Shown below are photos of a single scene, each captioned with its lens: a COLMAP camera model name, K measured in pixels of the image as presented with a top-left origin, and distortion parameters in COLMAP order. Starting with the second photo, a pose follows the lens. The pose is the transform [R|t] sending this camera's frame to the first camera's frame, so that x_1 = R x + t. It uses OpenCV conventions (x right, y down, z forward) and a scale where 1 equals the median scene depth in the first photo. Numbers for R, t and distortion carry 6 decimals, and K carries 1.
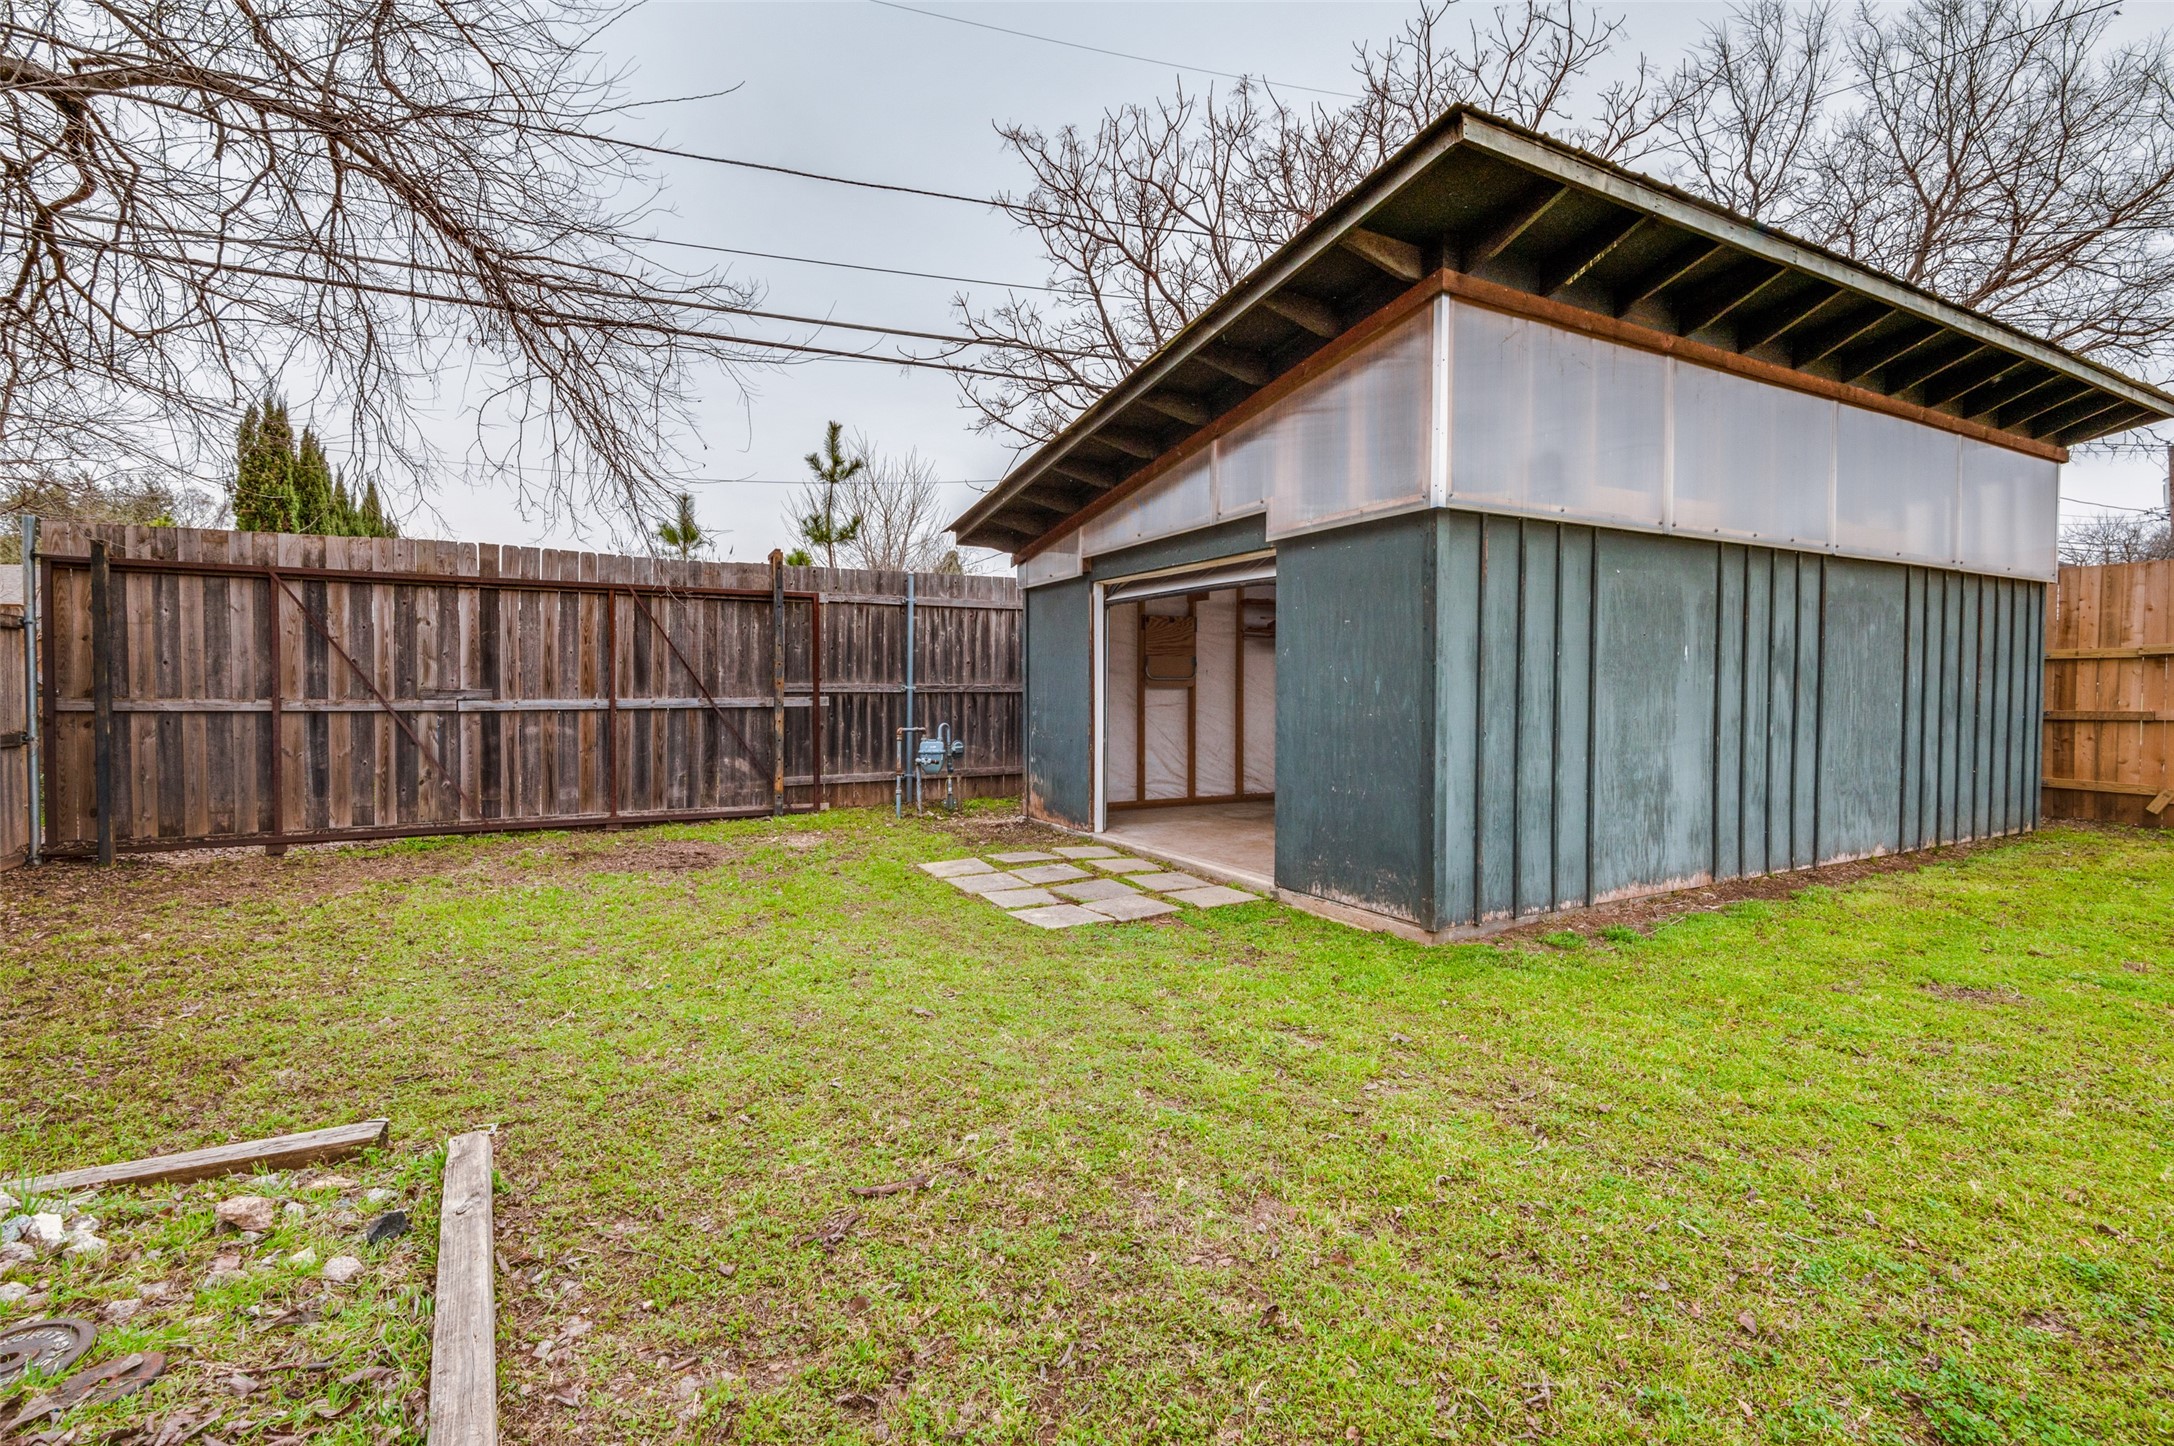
lens RADIAL K [[1004.5, 0, 1110.1], [0, 1004.5, 710.6], [0, 0, 1]] dist [-0.010205, -0.002593]
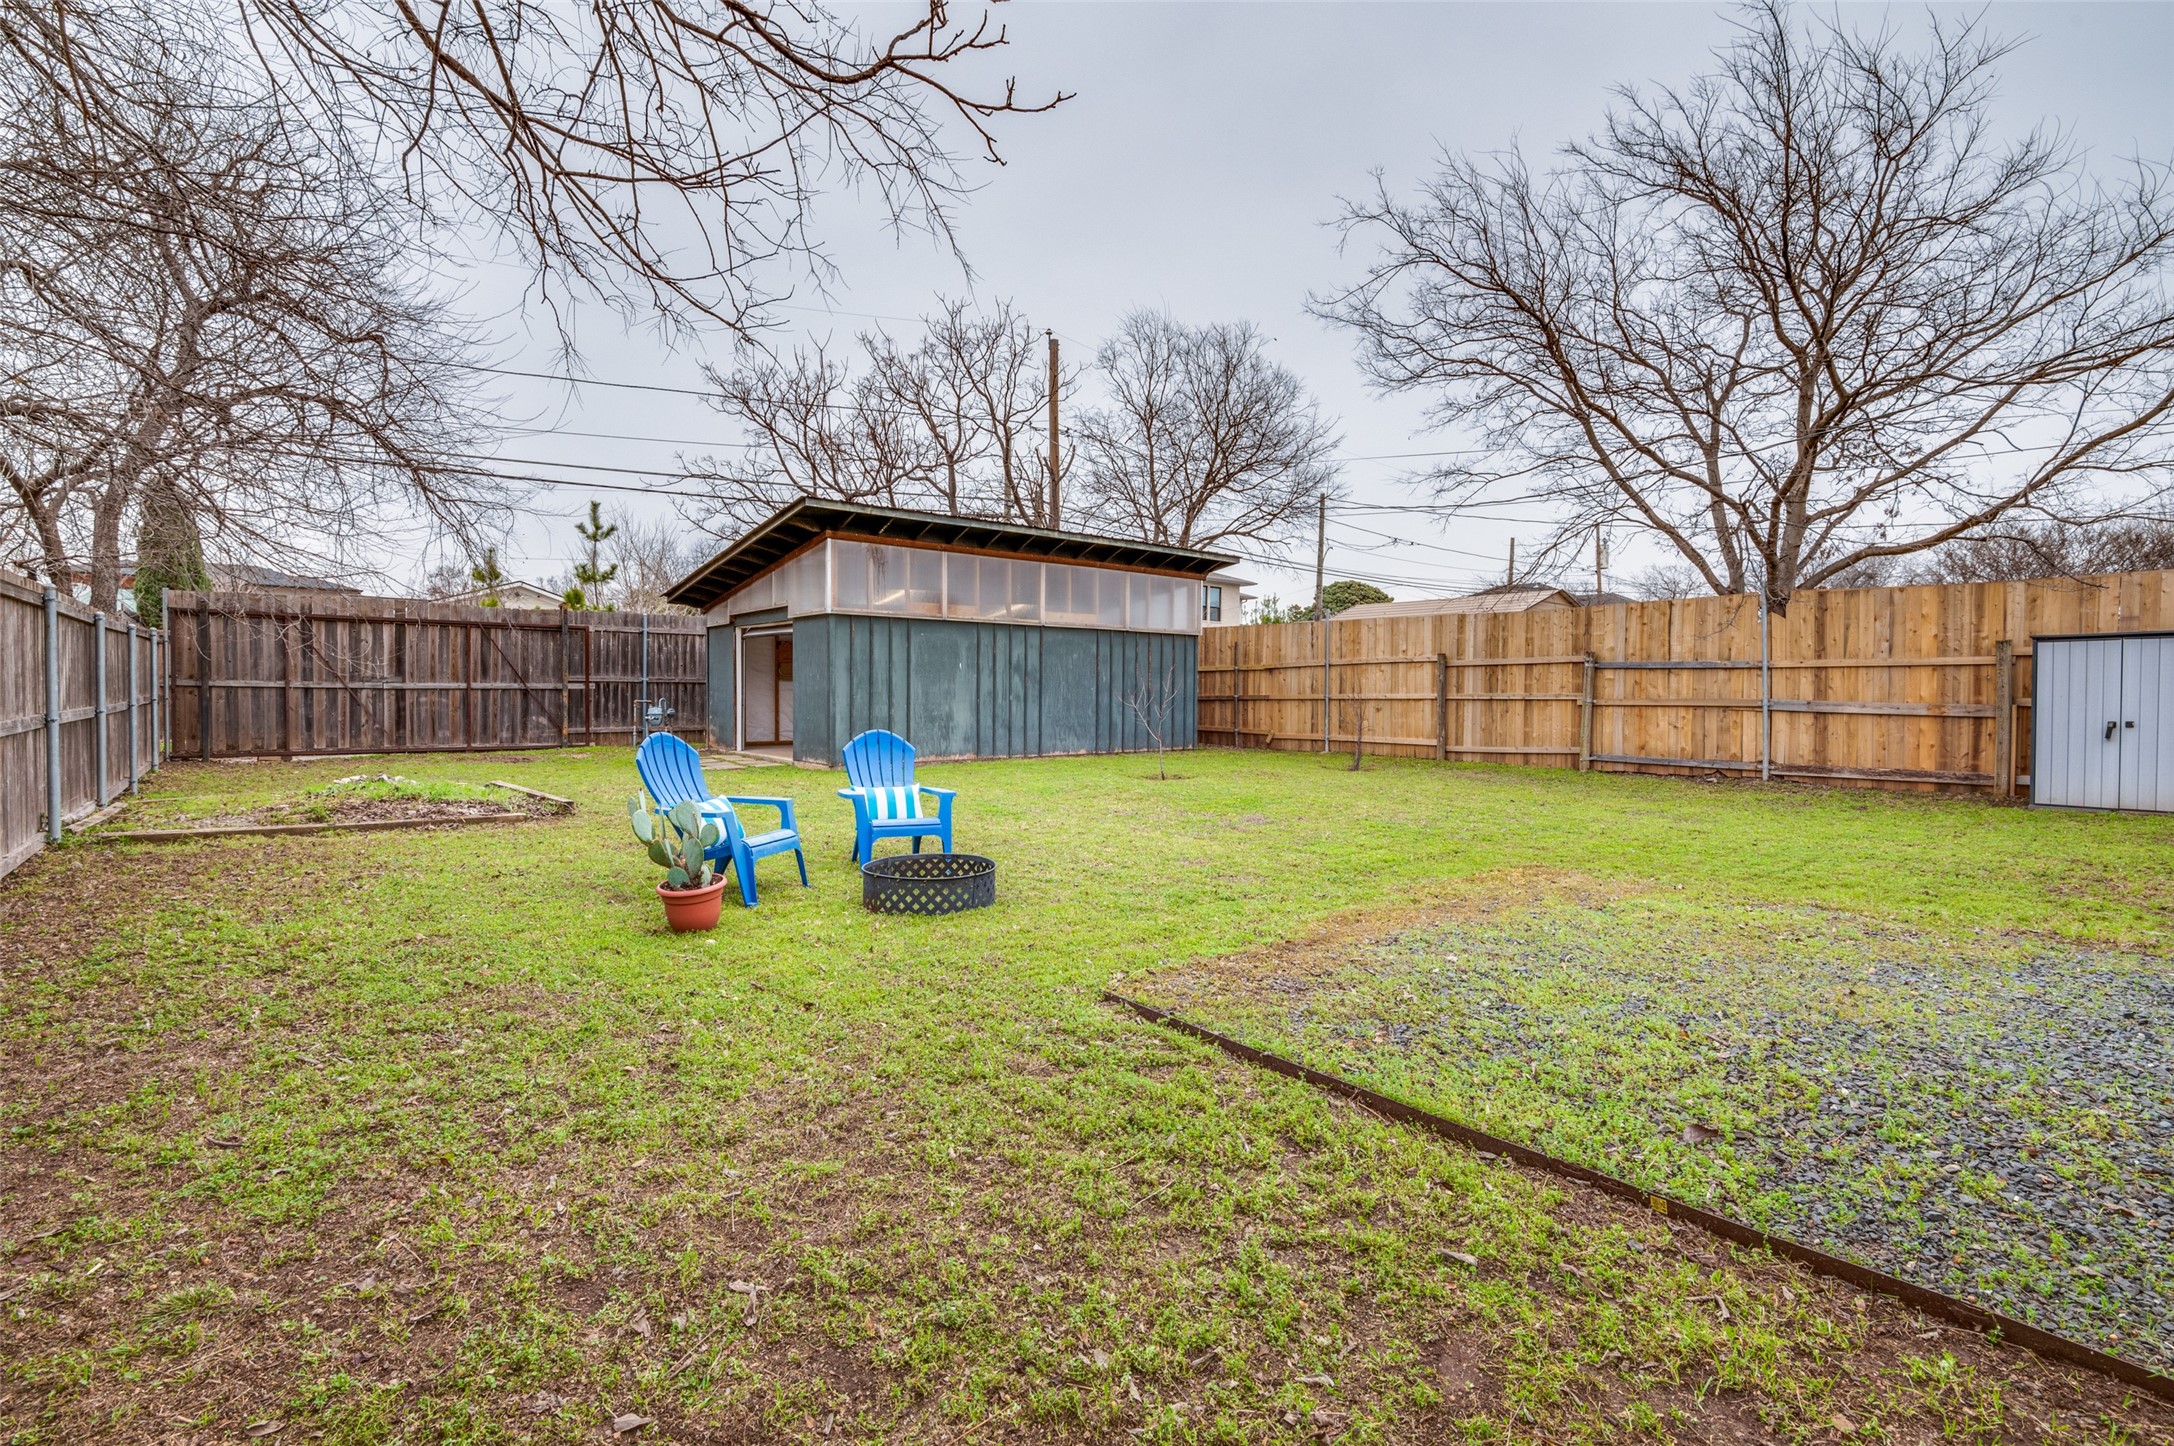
lens RADIAL K [[1004.5, 0, 1121.7], [0, 1004.5, 714.2], [0, 0, 1]] dist [-0.010205, -0.002593]
pose [[0.979149, 0.001811, 0.203136, 0.315069], [-0.002342, 0.999994, 0.002372, 0.038933], [-0.203130, -0.002798, 0.979148, -1.069558]]
